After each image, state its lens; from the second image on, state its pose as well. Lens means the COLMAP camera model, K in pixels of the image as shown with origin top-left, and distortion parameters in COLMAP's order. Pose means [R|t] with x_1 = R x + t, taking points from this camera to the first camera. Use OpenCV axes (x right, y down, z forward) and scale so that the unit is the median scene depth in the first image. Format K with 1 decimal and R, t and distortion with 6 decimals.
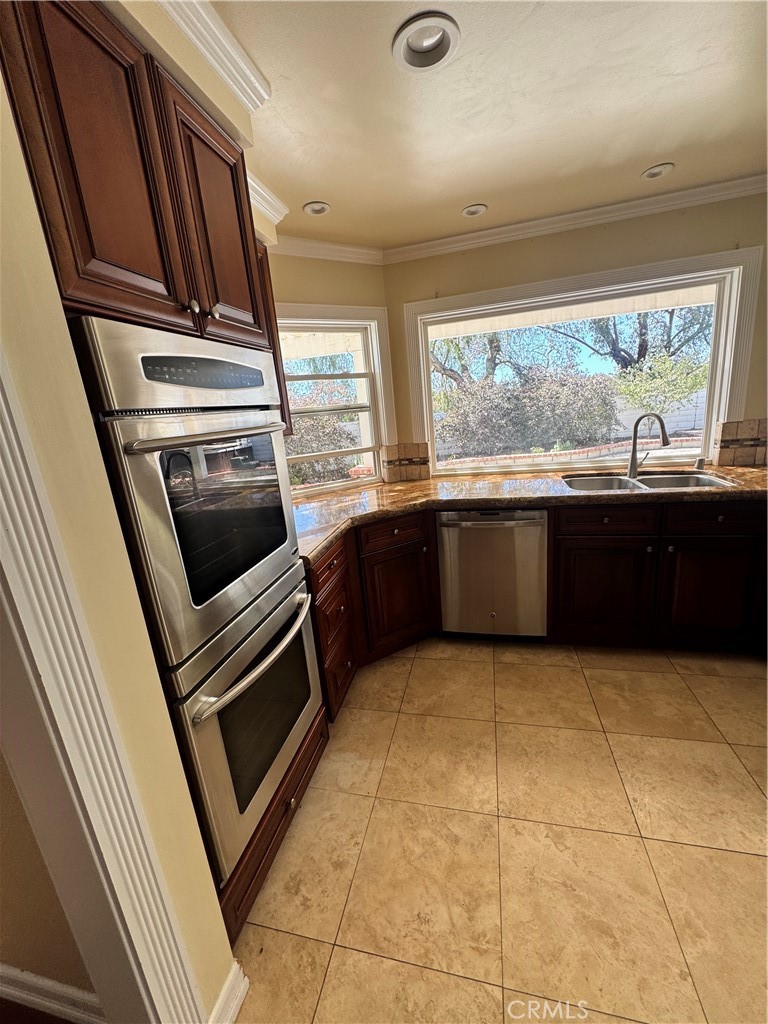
lens RADIAL K [[408.7, 0, 382.7], [0, 408.7, 511.9], [0, 0, 1]] dist [-0.000032, 0.000256]
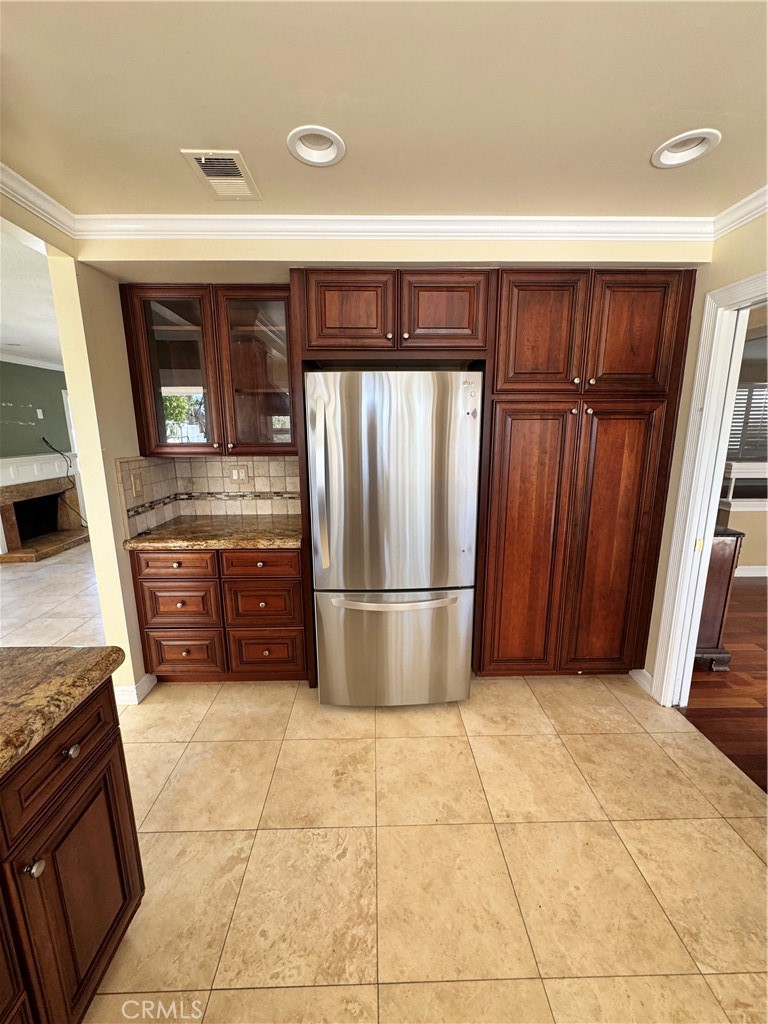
lens RADIAL K [[408.7, 0, 383.4], [0, 408.7, 511.3], [0, 0, 1]] dist [-0.000032, 0.000256]
pose [[-0.960854, 0.144687, -0.236275, 0.496679], [0.023774, 0.892718, 0.449988, -0.199247], [0.276034, 0.426755, -0.861211, 0.486541]]
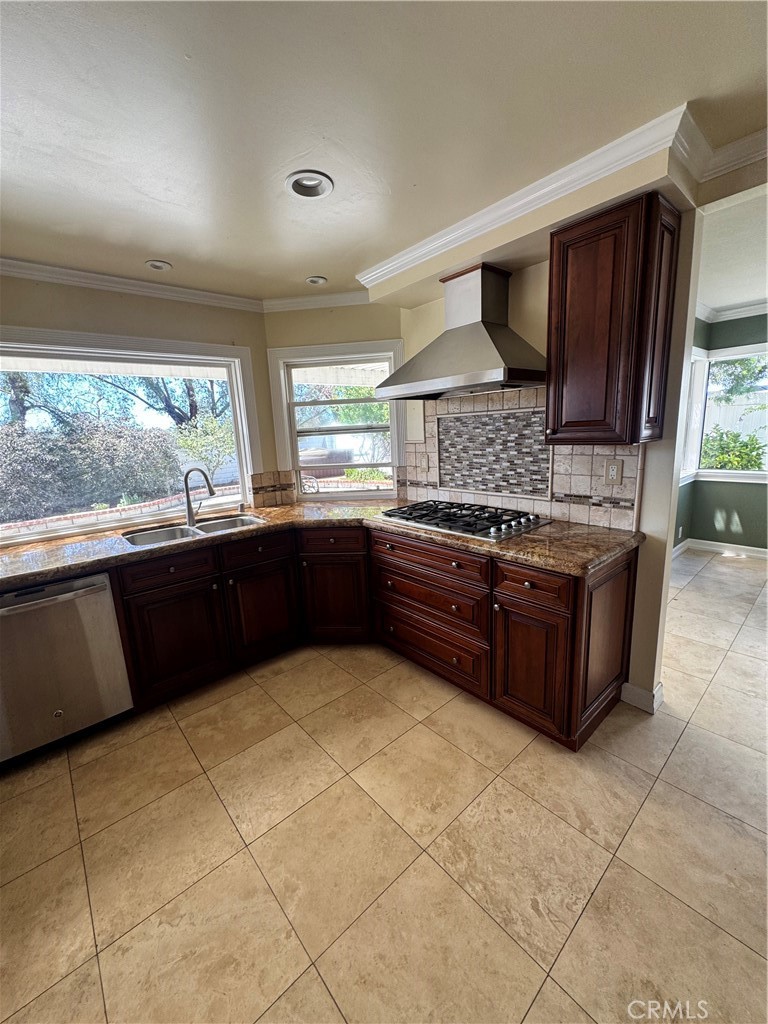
lens RADIAL K [[408.7, 0, 382.3], [0, 408.7, 511.9], [0, 0, 1]] dist [-0.000032, 0.000256]
pose [[0.576670, -0.099831, 0.810855, 0.020696], [0.197402, 0.980124, -0.019718, 0.002073], [-0.792770, 0.171436, 0.584915, -0.050543]]
